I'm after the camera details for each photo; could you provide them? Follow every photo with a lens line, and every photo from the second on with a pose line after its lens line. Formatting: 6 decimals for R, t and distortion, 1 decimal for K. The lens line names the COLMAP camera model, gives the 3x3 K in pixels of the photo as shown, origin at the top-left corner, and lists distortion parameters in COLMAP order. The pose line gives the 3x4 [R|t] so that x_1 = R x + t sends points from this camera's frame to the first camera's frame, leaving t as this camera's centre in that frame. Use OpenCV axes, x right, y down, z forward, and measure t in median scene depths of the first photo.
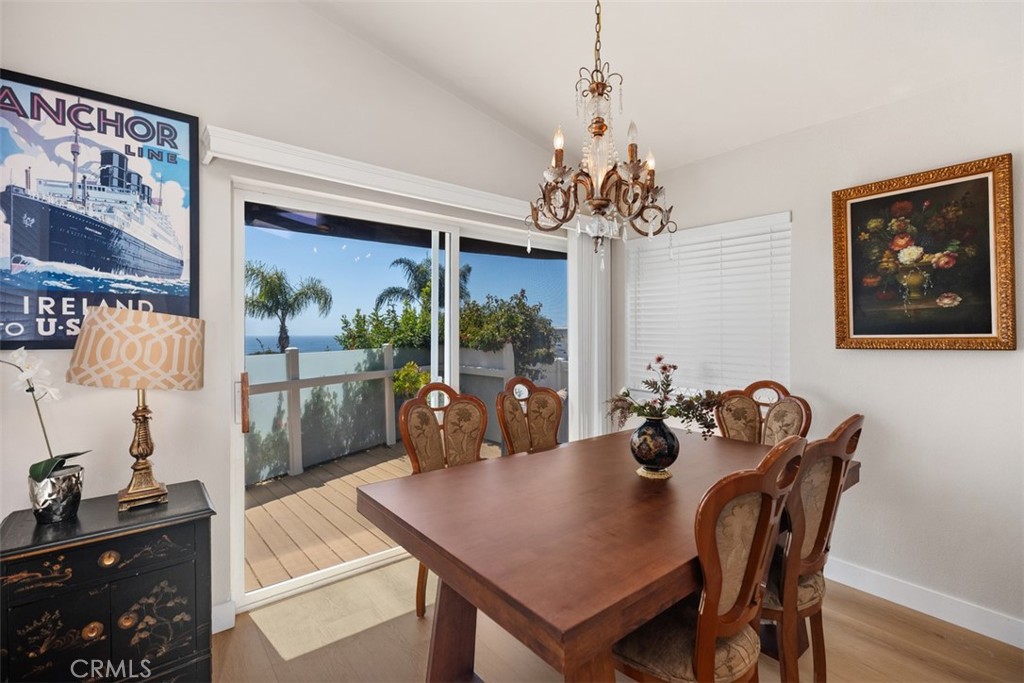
lens RADIAL K [[466.8, 0, 512.8], [0, 466.8, 333.0], [0, 0, 1]] dist [0.007025, -0.002238]
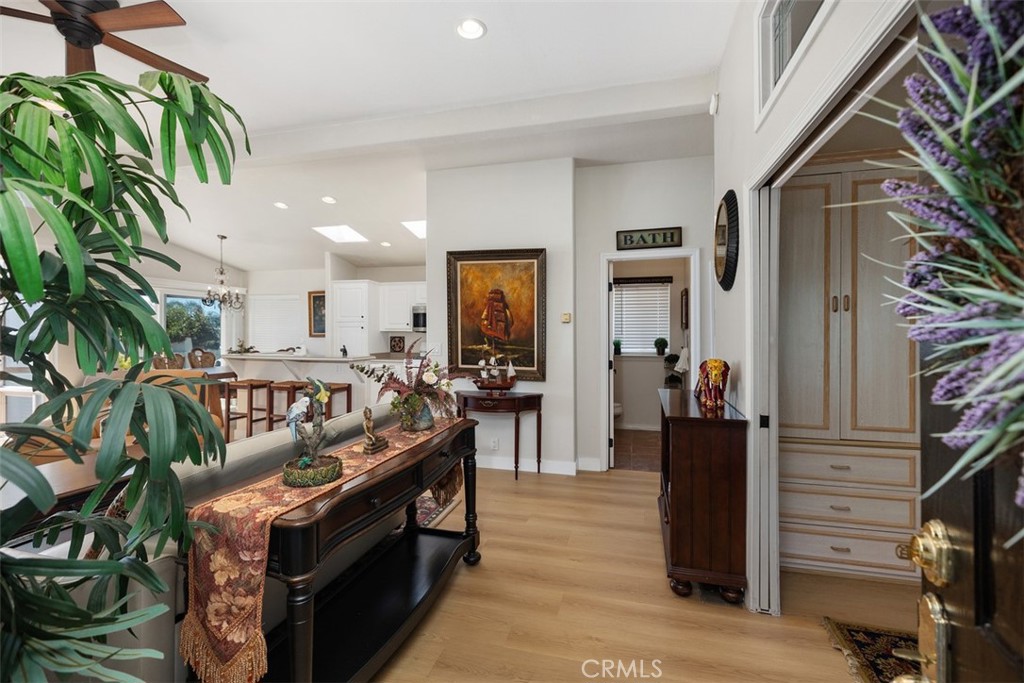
lens RADIAL K [[466.8, 0, 506.8], [0, 466.8, 332.2], [0, 0, 1]] dist [0.007025, -0.002238]
pose [[0.819542, -0.001618, 0.573016, -0.104134], [-0.000470, 0.999994, 0.003497, -0.017548], [-0.573018, -0.003135, 0.819537, -3.309535]]
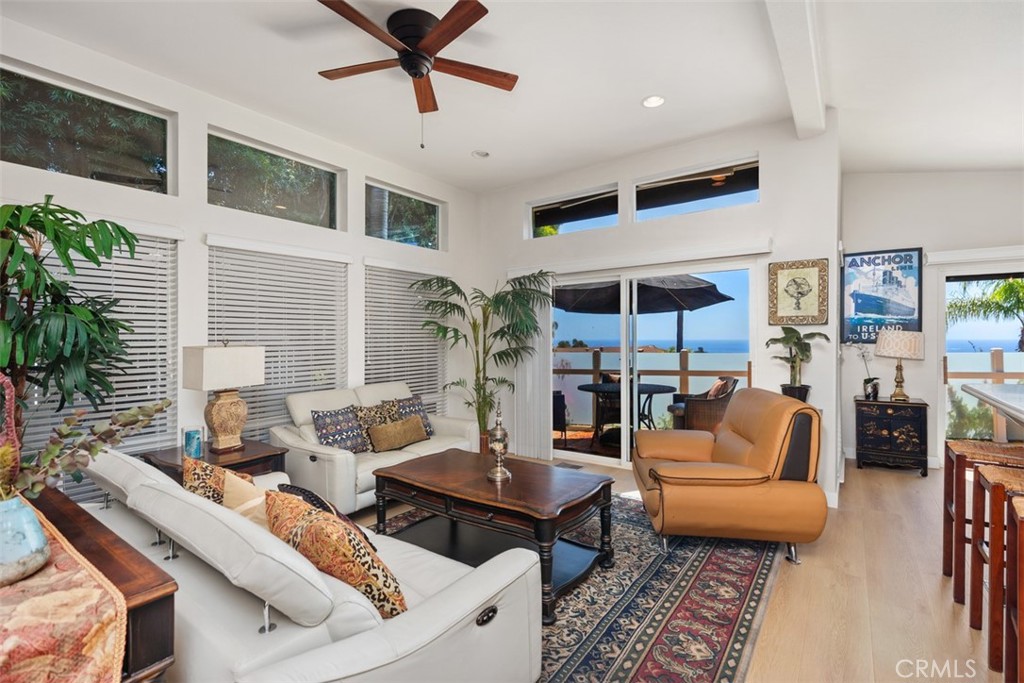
lens RADIAL K [[466.8, 0, 512.3], [0, 466.8, 339.6], [0, 0, 1]] dist [0.007025, -0.002238]
pose [[0.263526, 0.004577, -0.964641, 1.100978], [0.002625, 0.999982, 0.005461, -0.010921], [0.964649, -0.003971, 0.263509, -1.670739]]
